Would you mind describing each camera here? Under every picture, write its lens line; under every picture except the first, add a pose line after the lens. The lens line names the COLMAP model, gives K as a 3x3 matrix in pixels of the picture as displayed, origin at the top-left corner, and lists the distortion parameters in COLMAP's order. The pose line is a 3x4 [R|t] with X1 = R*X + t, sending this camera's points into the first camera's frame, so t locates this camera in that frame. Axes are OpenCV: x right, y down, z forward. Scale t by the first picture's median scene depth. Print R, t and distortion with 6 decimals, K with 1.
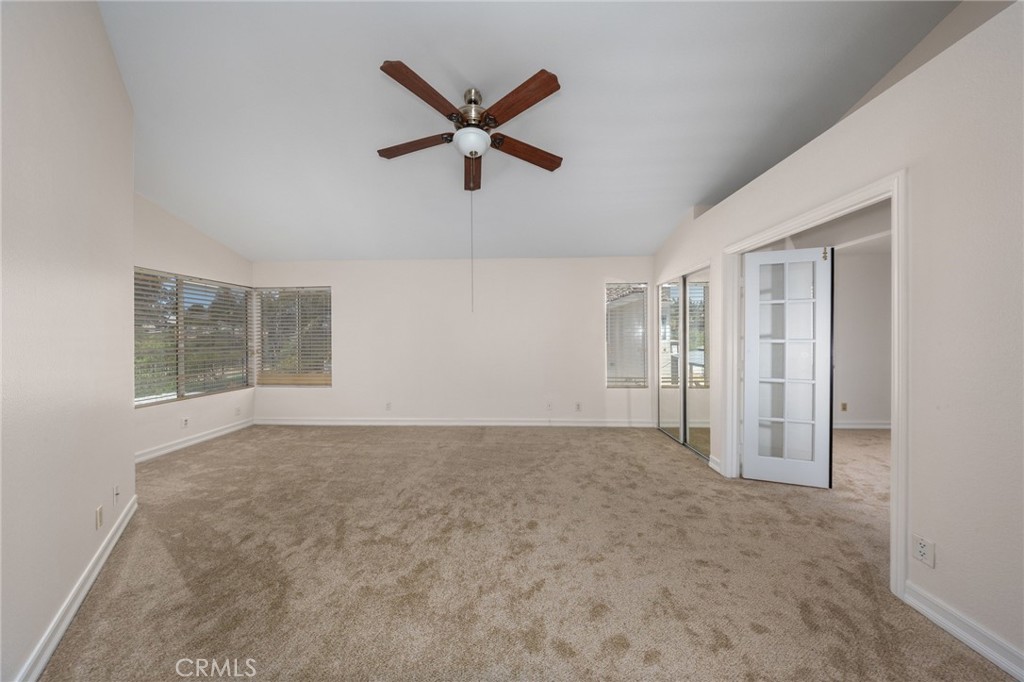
lens RADIAL K [[295.8, 0, 504.9], [0, 295.8, 340.2], [0, 0, 1]] dist [-0.000970, -0.000157]
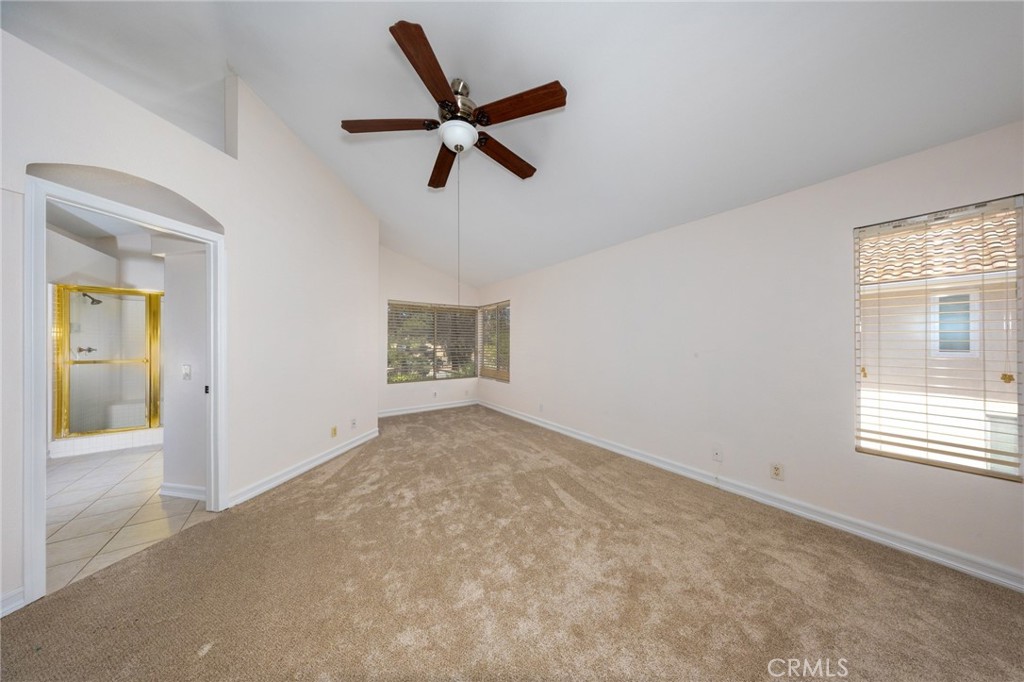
lens RADIAL K [[295.8, 0, 508.5], [0, 295.8, 340.6], [0, 0, 1]] dist [-0.000970, -0.000157]
pose [[0.612303, -0.002112, -0.790621, 0.539752], [-0.008435, 0.999922, -0.009203, -0.006229], [0.790579, 0.012304, 0.612237, 0.397269]]
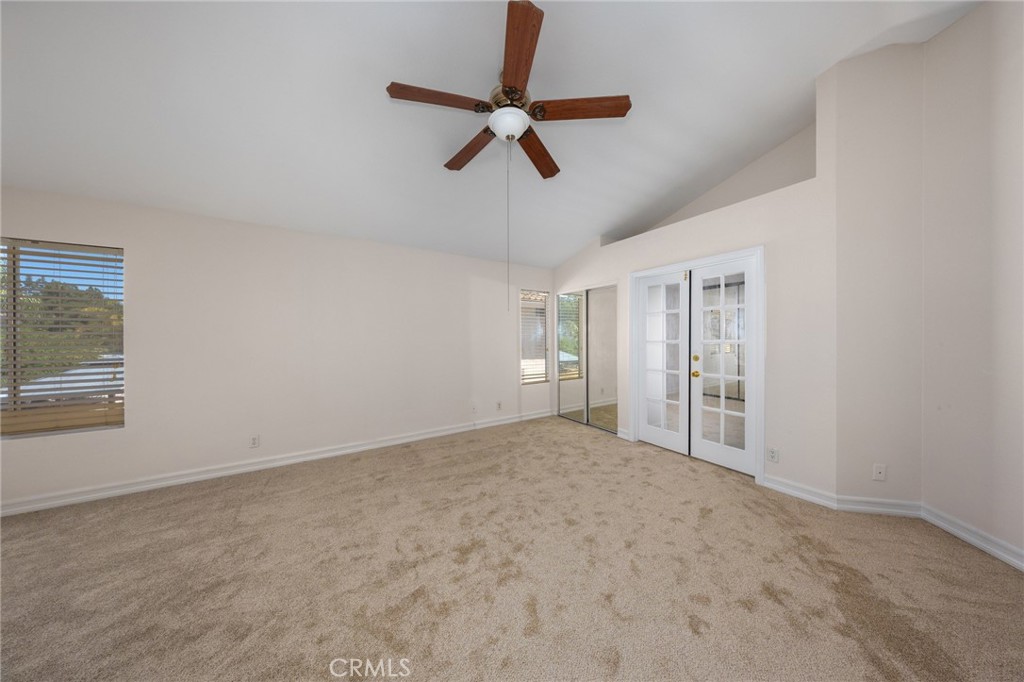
lens RADIAL K [[295.8, 0, 504.9], [0, 295.8, 338.6], [0, 0, 1]] dist [-0.000970, -0.000157]
pose [[0.826759, -0.001288, 0.562555, -0.452559], [0.006581, 0.999951, -0.007382, -0.003071], [-0.562518, 0.009805, 0.826727, 0.186307]]
